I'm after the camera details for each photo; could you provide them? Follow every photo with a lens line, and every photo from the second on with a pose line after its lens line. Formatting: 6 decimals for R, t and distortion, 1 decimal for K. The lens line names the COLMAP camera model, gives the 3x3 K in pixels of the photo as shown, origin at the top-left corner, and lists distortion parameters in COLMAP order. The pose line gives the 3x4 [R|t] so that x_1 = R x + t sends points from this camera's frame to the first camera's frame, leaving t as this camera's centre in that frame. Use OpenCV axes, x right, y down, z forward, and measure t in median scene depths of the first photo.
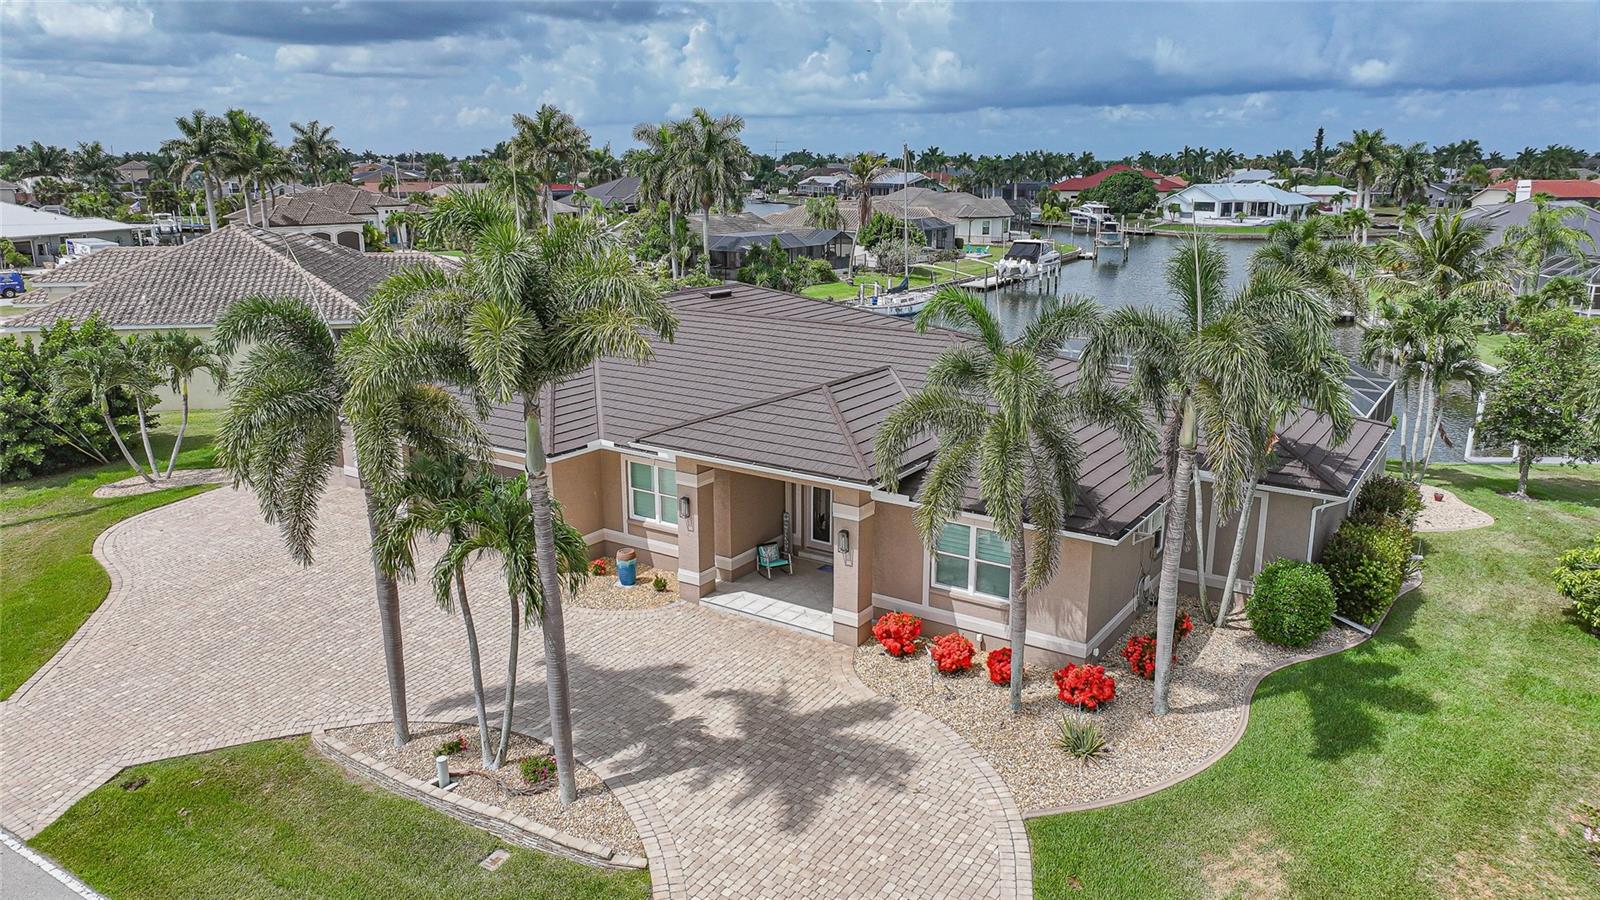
lens RADIAL K [[1113.3, 0, 811.1], [0, 1113.3, 440.1], [0, 0, 1]] dist [0.005821, 0.008205]
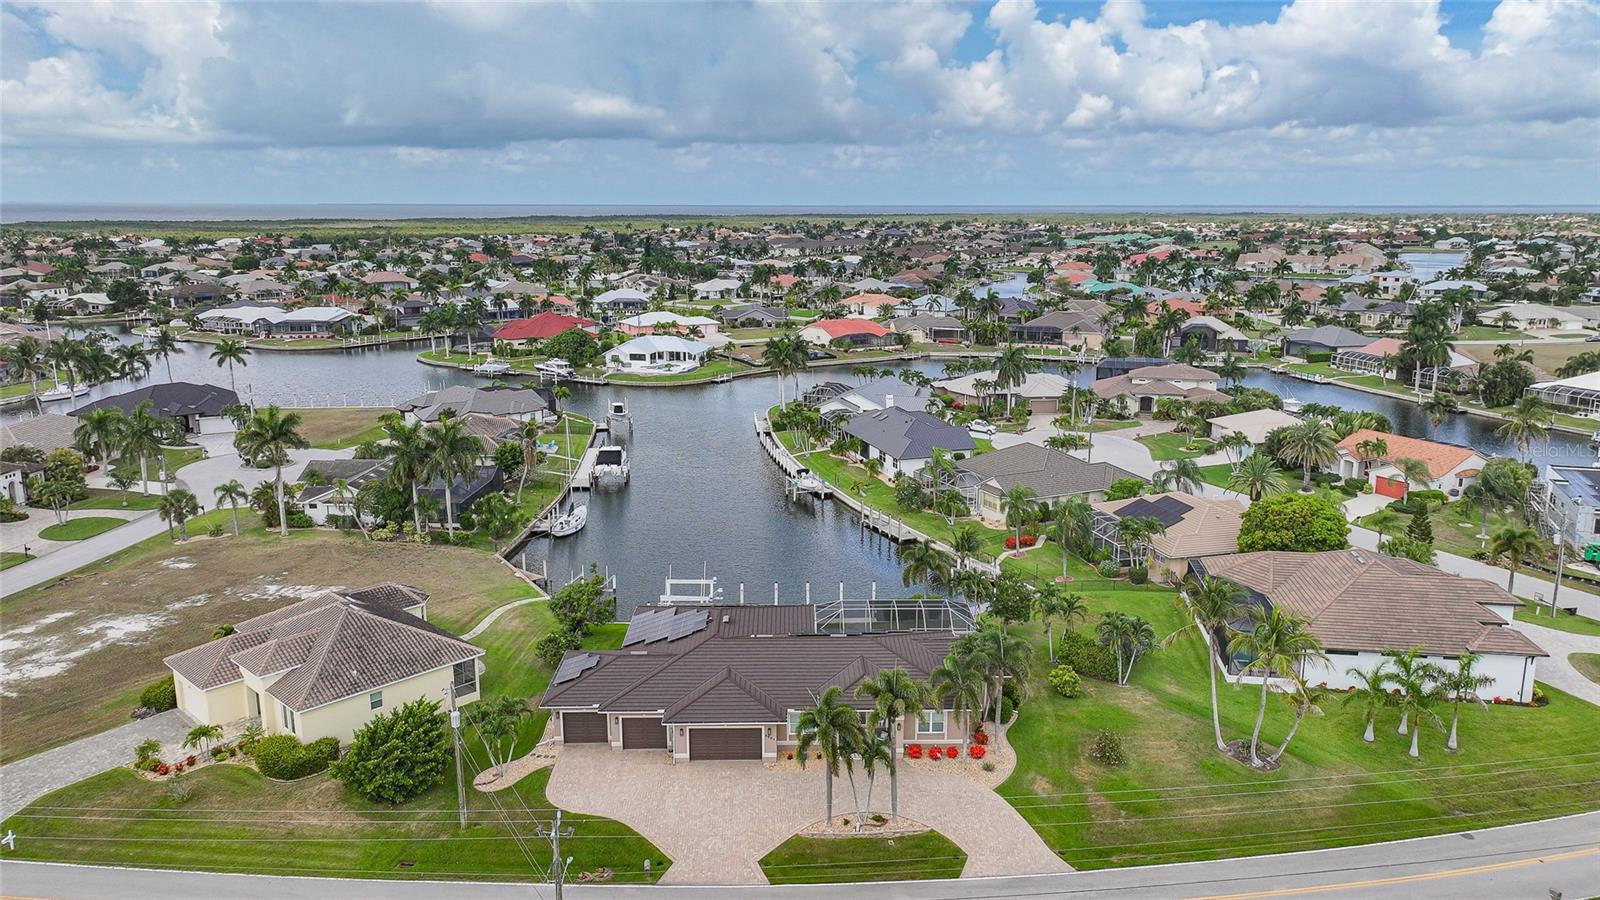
lens RADIAL K [[1112.1, 0, 806.1], [0, 1112.1, 440.1], [0, 0, 1]] dist [-0.015210, 0.024343]
pose [[0.821029, -0.116432, 0.558887, -2.030124], [0.136348, 0.990642, 0.006079, -0.843335], [-0.554365, 0.071212, 0.829221, -1.667956]]
